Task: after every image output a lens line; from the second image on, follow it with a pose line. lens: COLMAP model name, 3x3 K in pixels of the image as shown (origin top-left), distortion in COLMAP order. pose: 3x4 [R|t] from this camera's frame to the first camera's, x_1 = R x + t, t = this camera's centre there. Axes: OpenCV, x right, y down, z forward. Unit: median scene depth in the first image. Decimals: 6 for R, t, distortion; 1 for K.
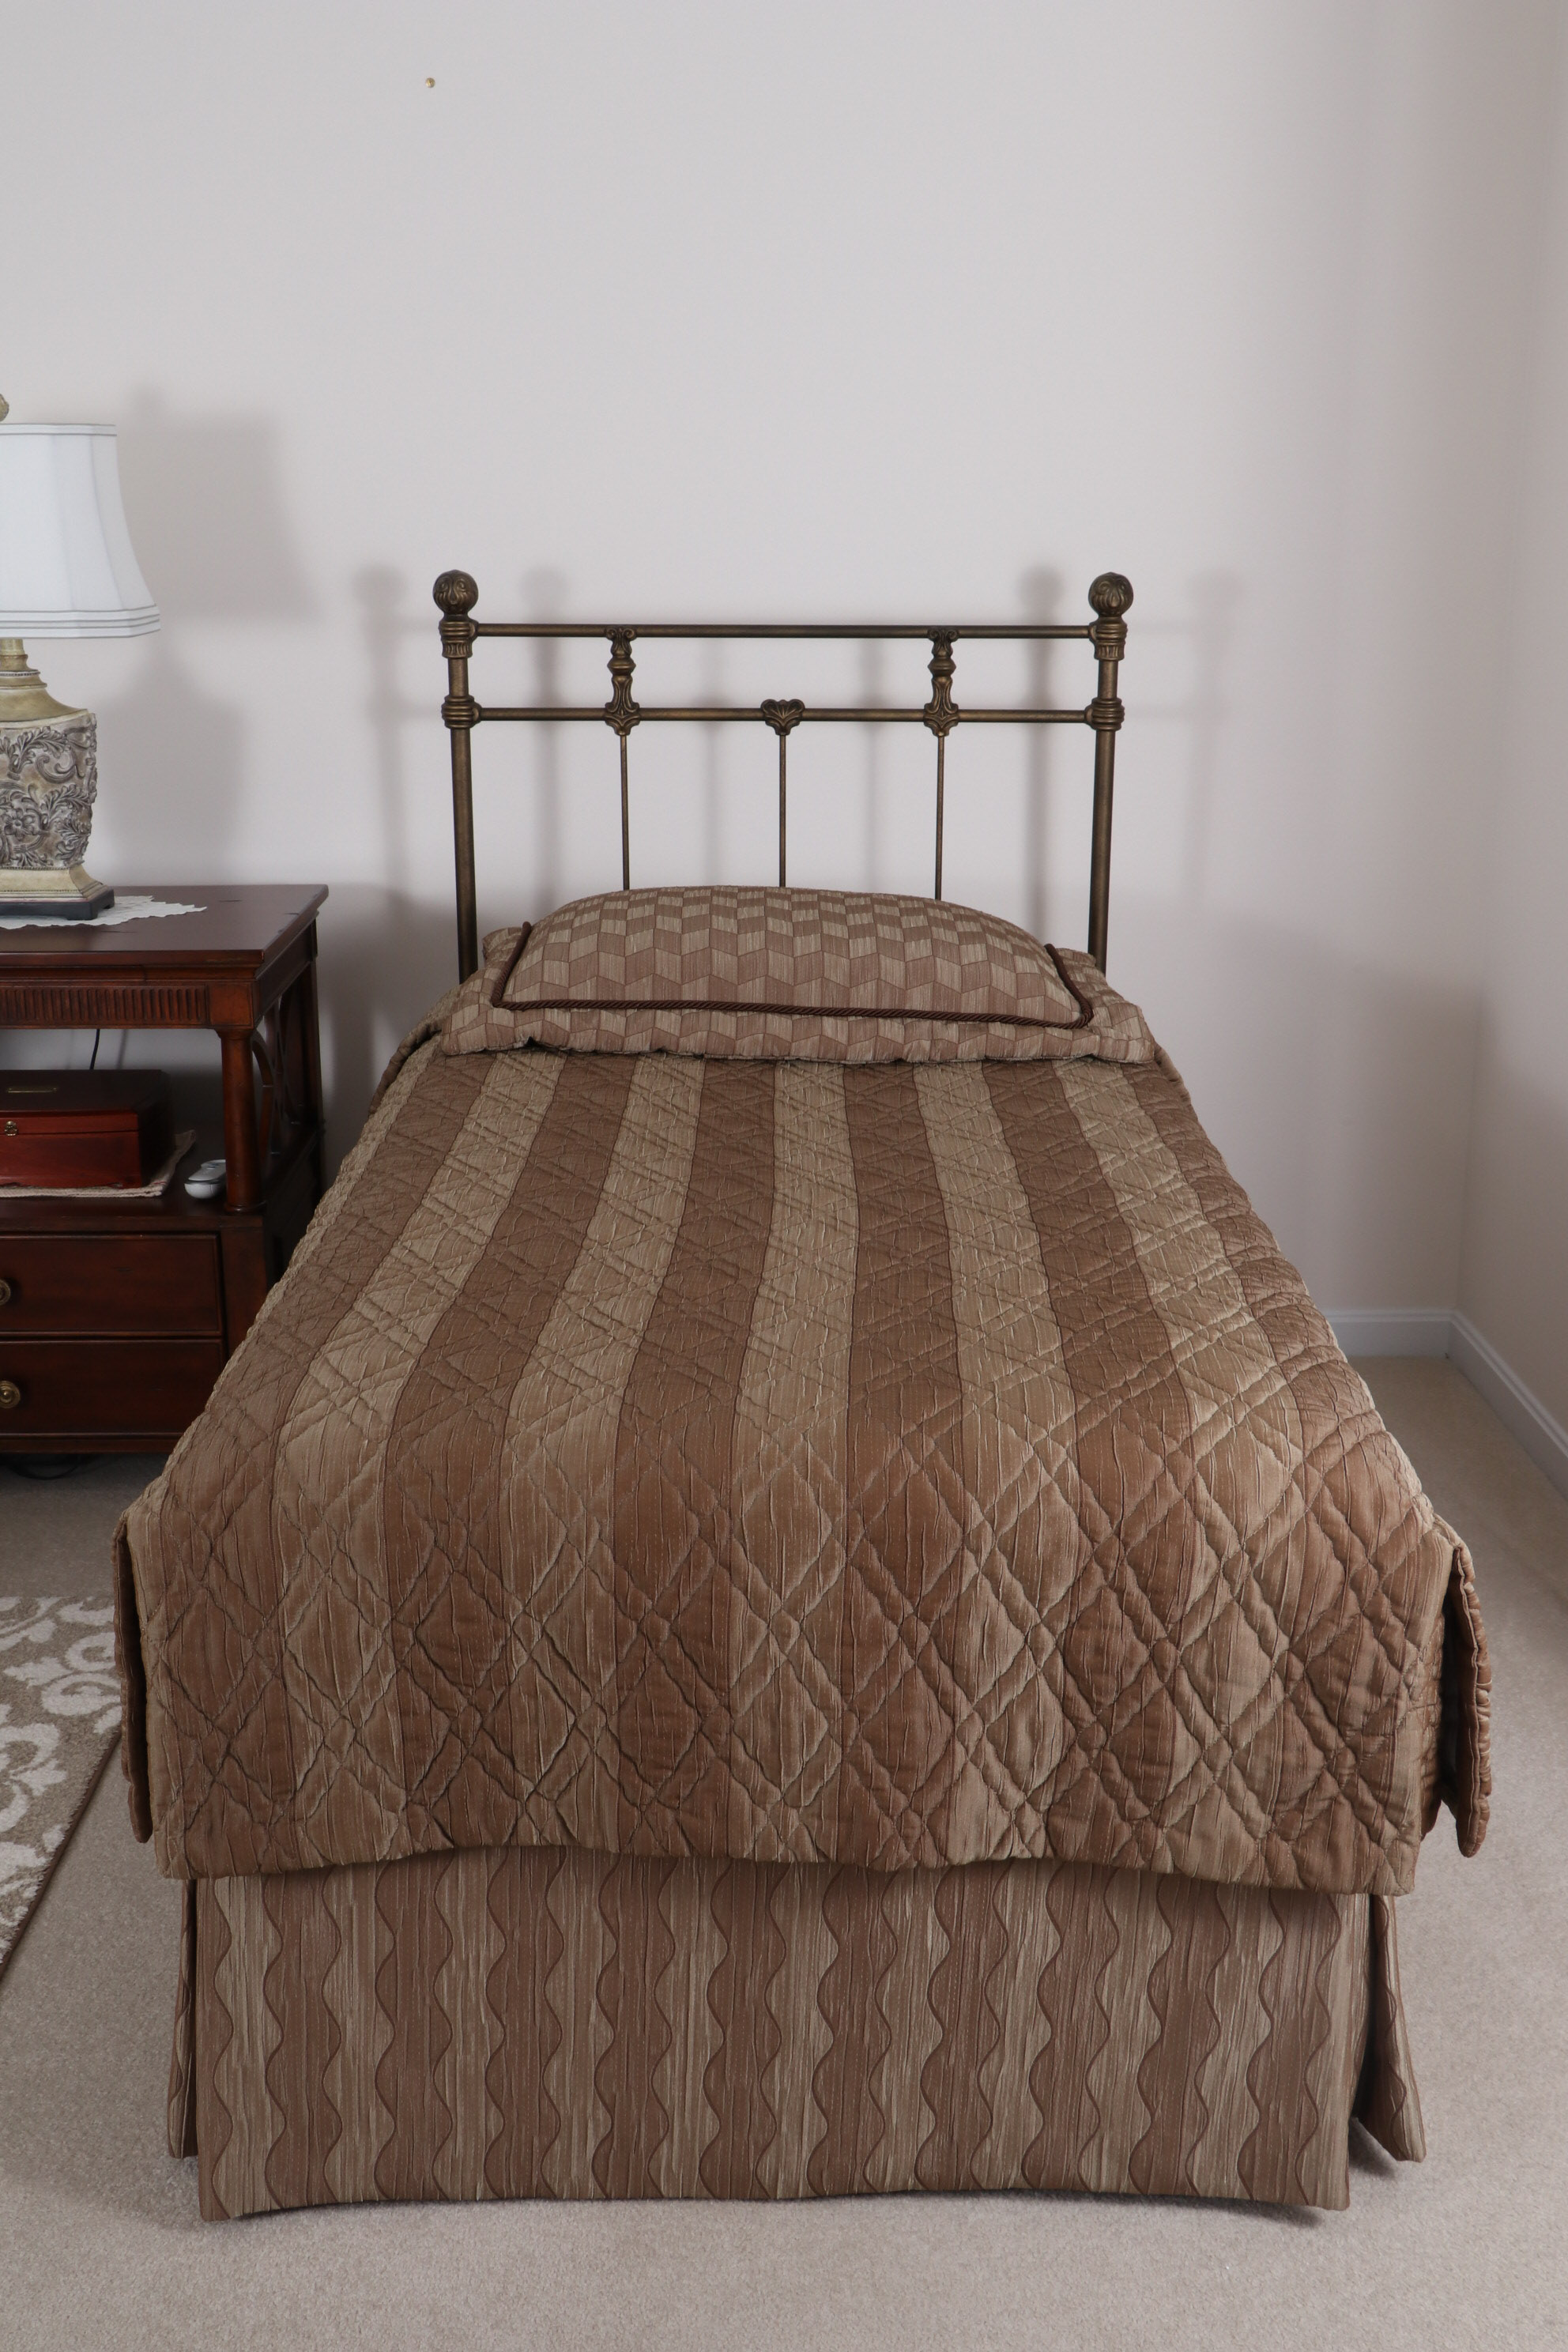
lens RADIAL K [[2747.8, 0, 778.6], [0, 2747.8, 1024.1], [0, 0, 1]] dist [-0.256302, 0.562836]
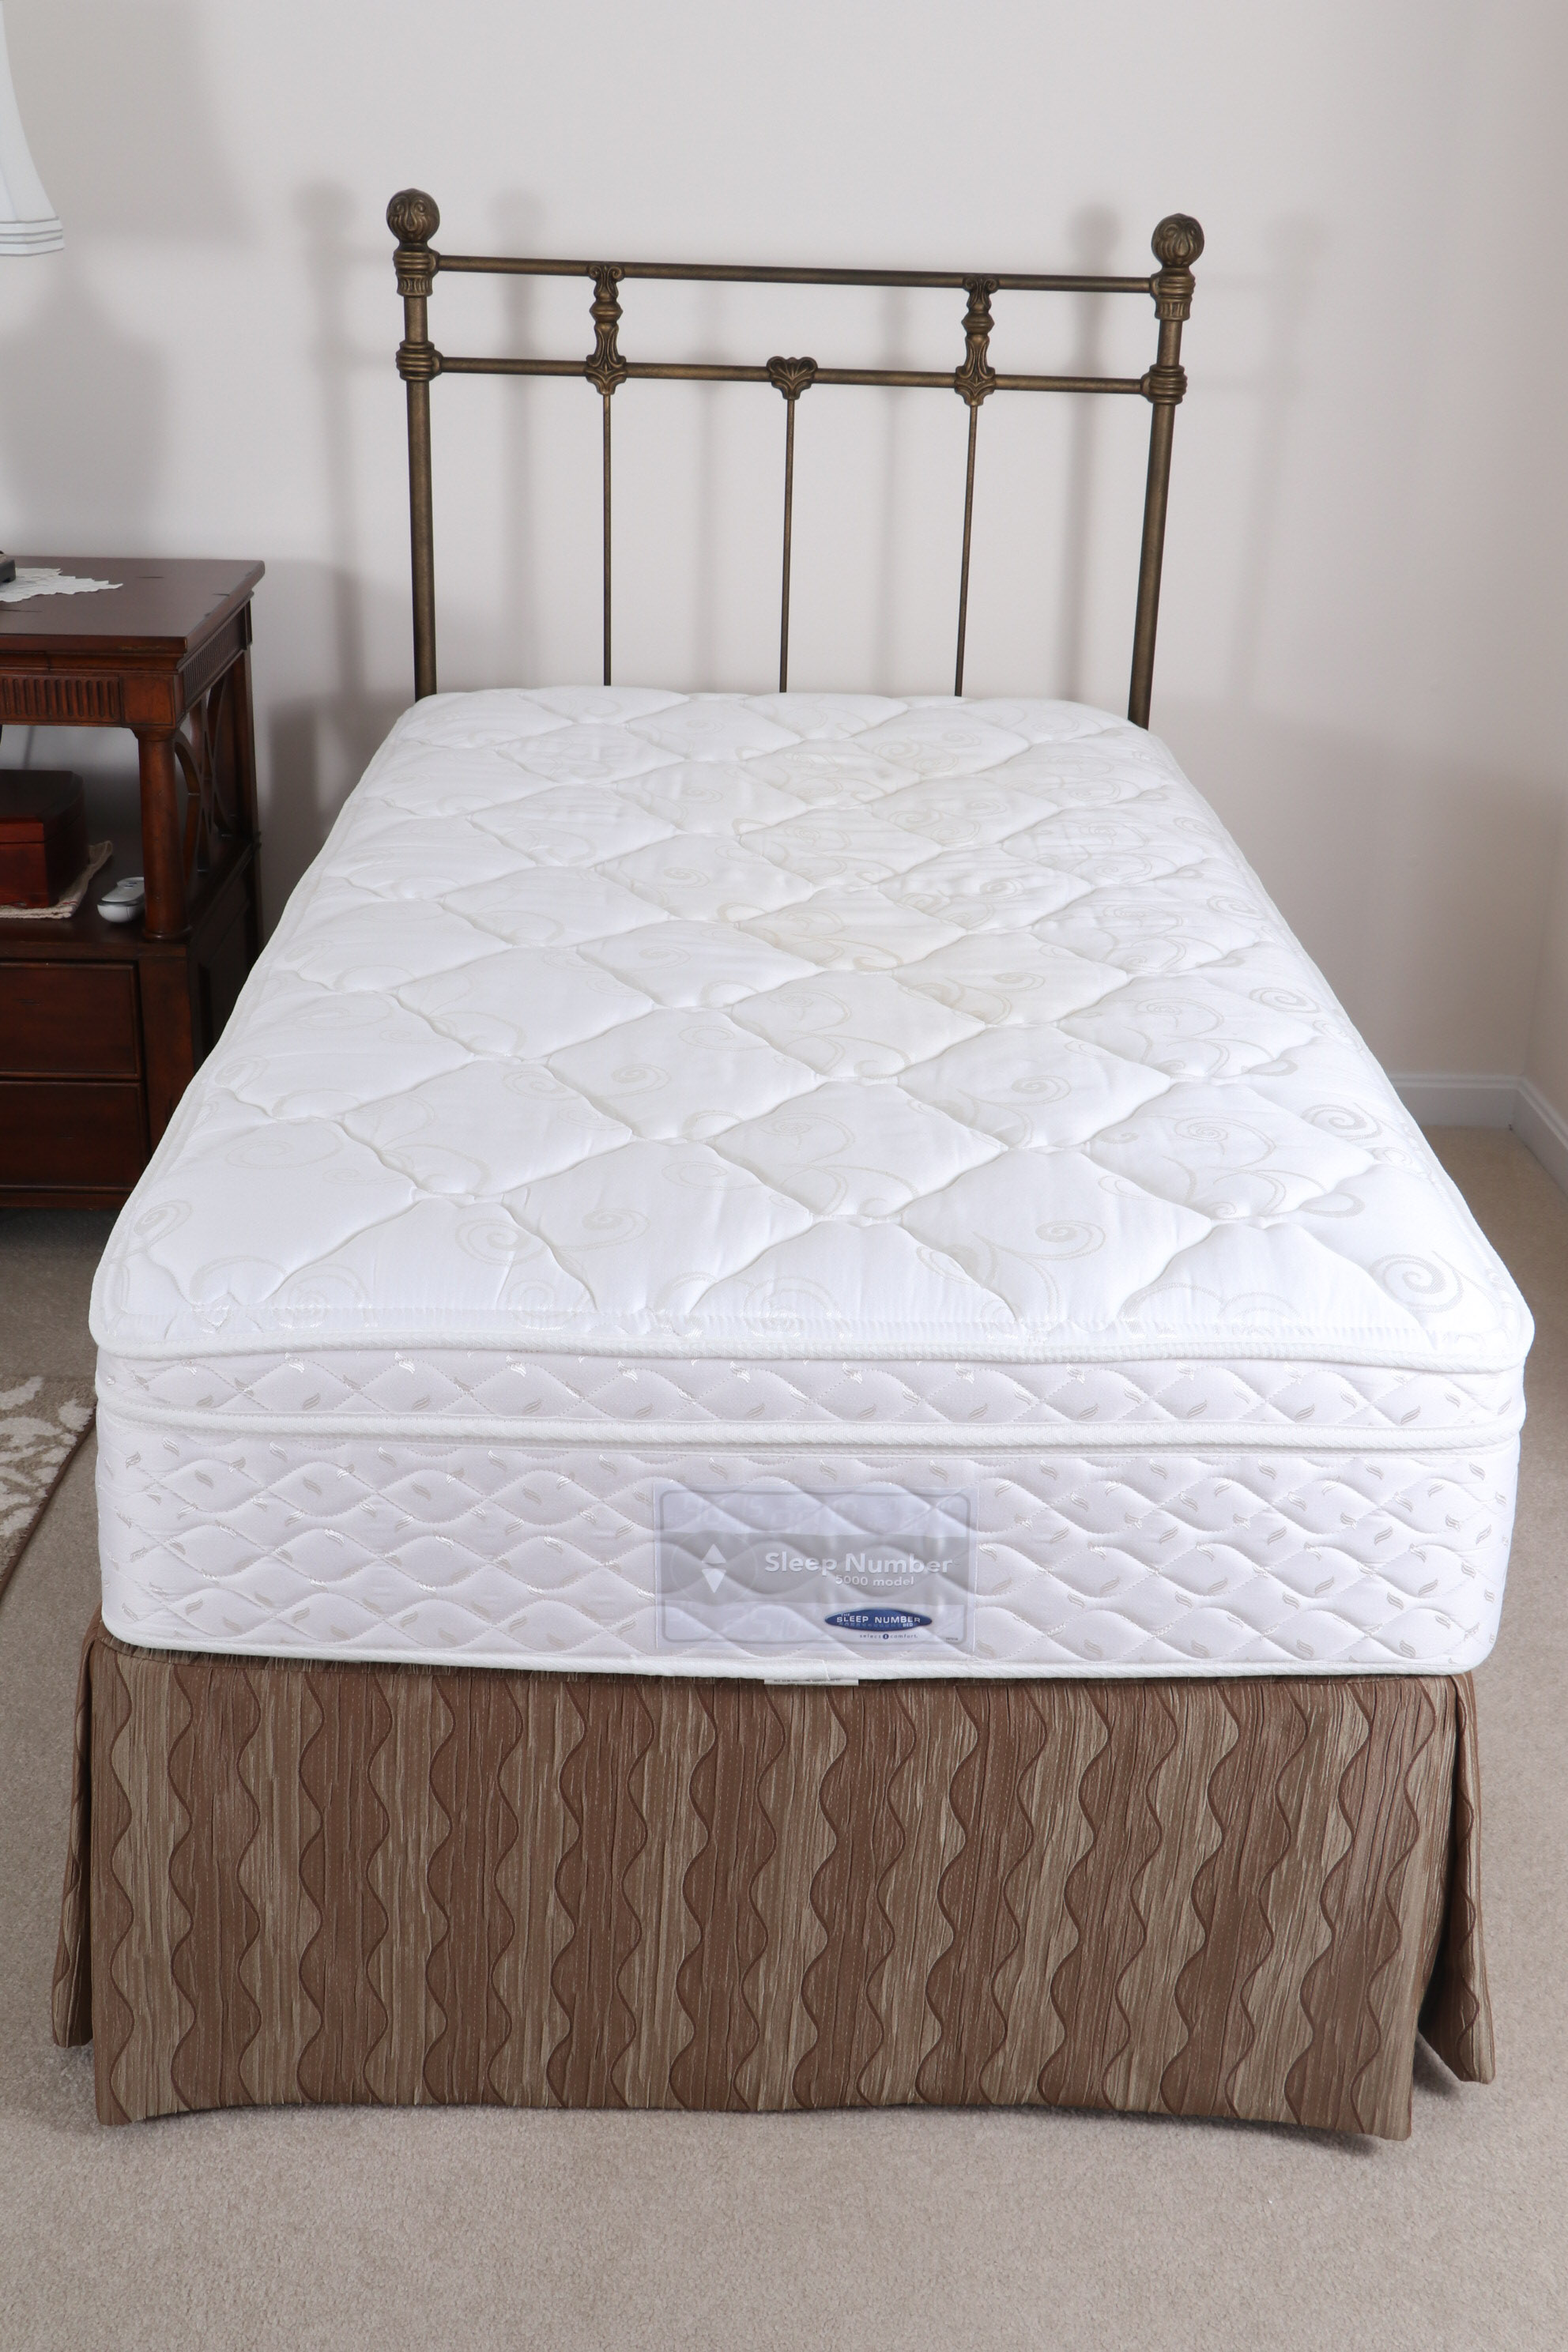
lens RADIAL K [[2842.5, 0, 784.0], [0, 2842.5, 1176.0], [0, 0, 1]] dist [-0.169006, 0.626885]
pose [[0.999635, 0.023647, 0.013028, -0.011136], [-0.025445, 0.986506, 0.161736, -0.011937], [-0.009028, -0.162008, 0.986748, 0.136319]]
